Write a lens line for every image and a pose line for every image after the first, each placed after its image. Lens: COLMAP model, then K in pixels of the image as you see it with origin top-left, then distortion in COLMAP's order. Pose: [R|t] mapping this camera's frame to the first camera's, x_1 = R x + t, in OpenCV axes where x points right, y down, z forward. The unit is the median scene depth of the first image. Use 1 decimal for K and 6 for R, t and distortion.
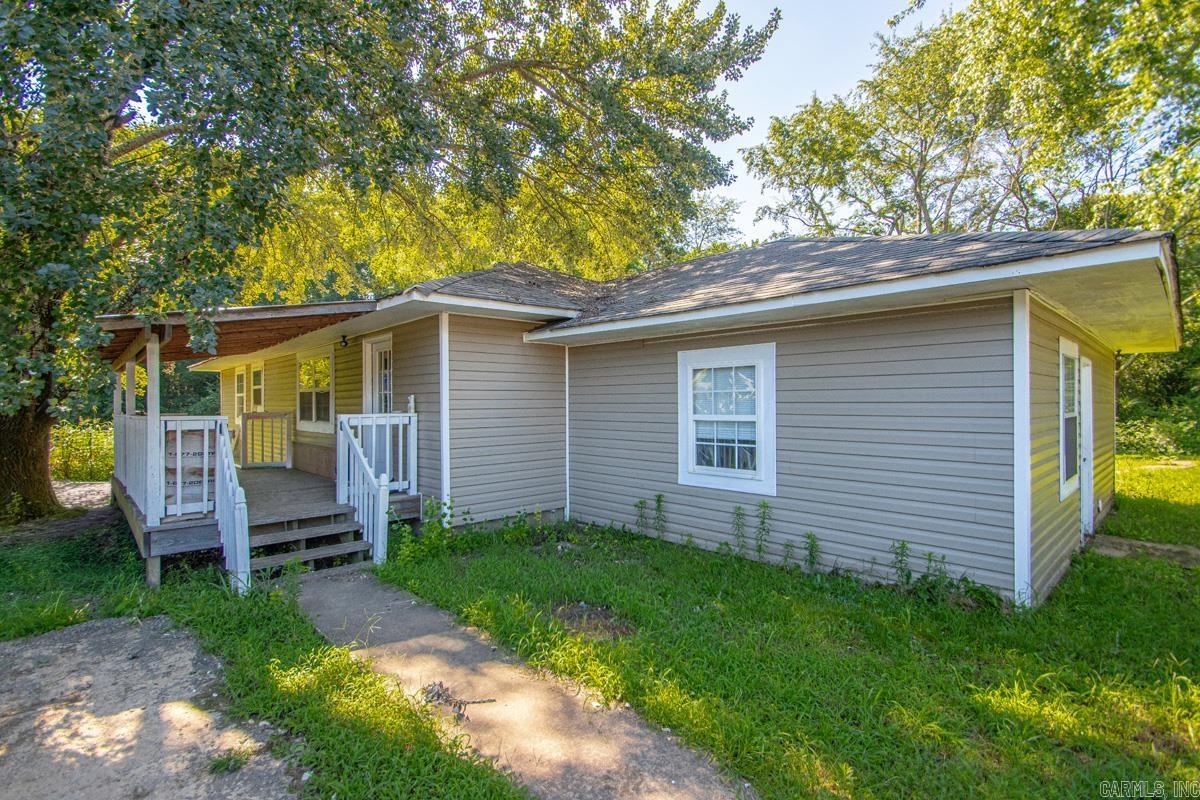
lens RADIAL K [[567.3, 0, 592.1], [0, 567.3, 401.9], [0, 0, 1]] dist [0.021237, -0.020957]
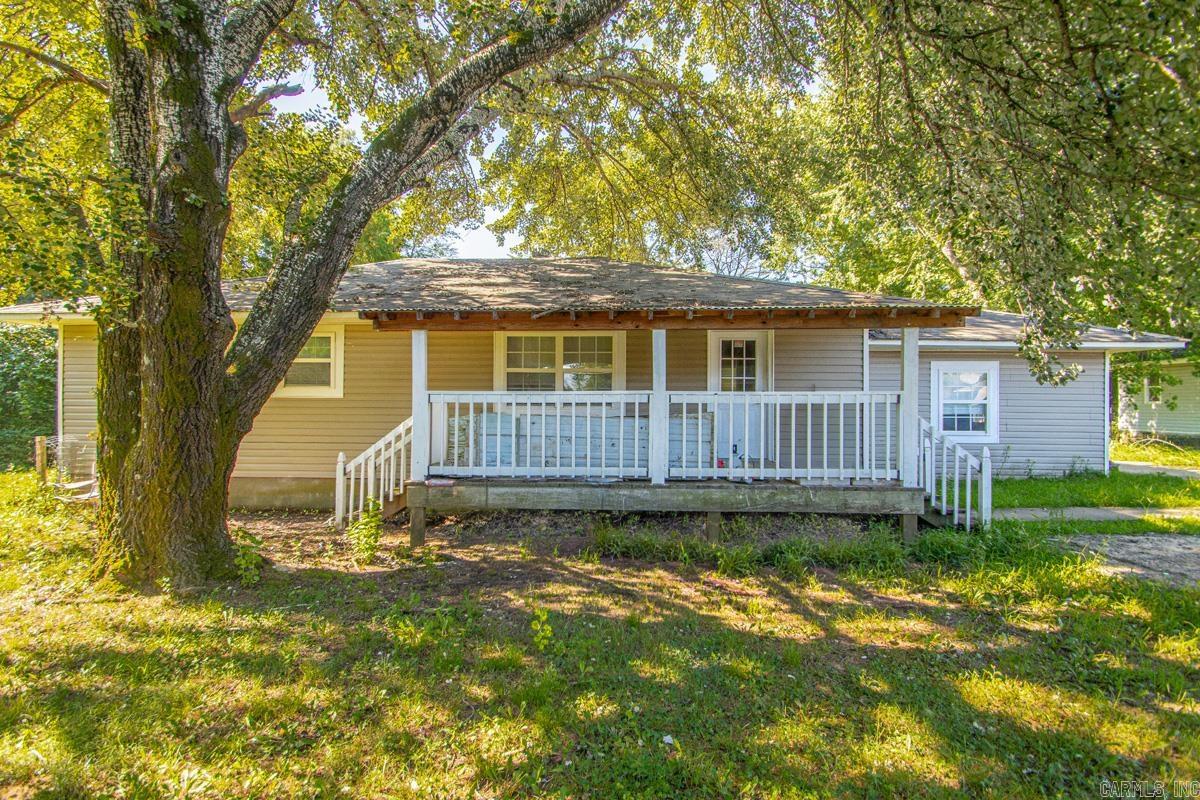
lens RADIAL K [[567.3, 0, 592.1], [0, 567.3, 401.9], [0, 0, 1]] dist [0.021237, -0.020957]
pose [[0.706004, 0.016959, 0.708005, -1.918593], [-0.012545, 0.999856, -0.011440, 0.066493], [-0.708097, -0.000806, 0.706115, 0.618015]]
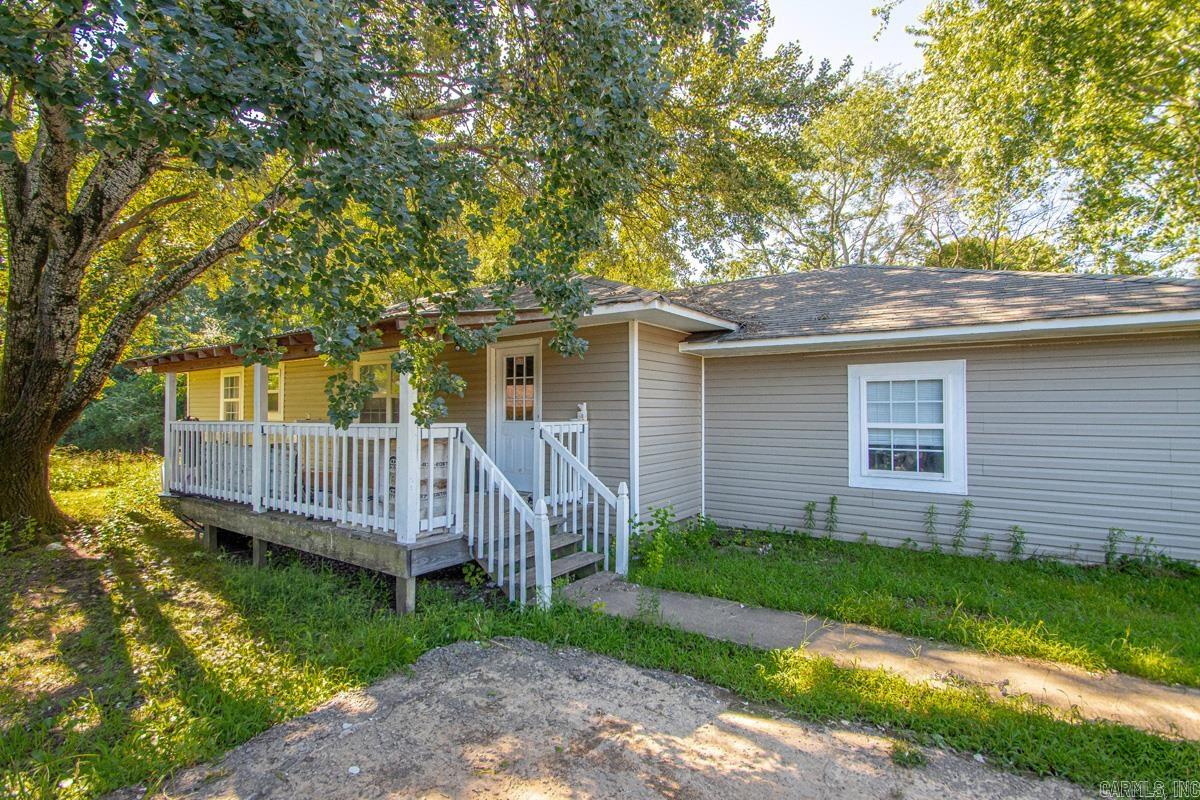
lens RADIAL K [[567.3, 0, 592.1], [0, 567.3, 401.9], [0, 0, 1]] dist [0.021237, -0.020957]
pose [[0.977462, 0.010949, 0.210828, -0.639512], [-0.007687, 0.999838, -0.016284, 0.004202], [-0.210972, 0.014296, 0.977387, 0.044241]]
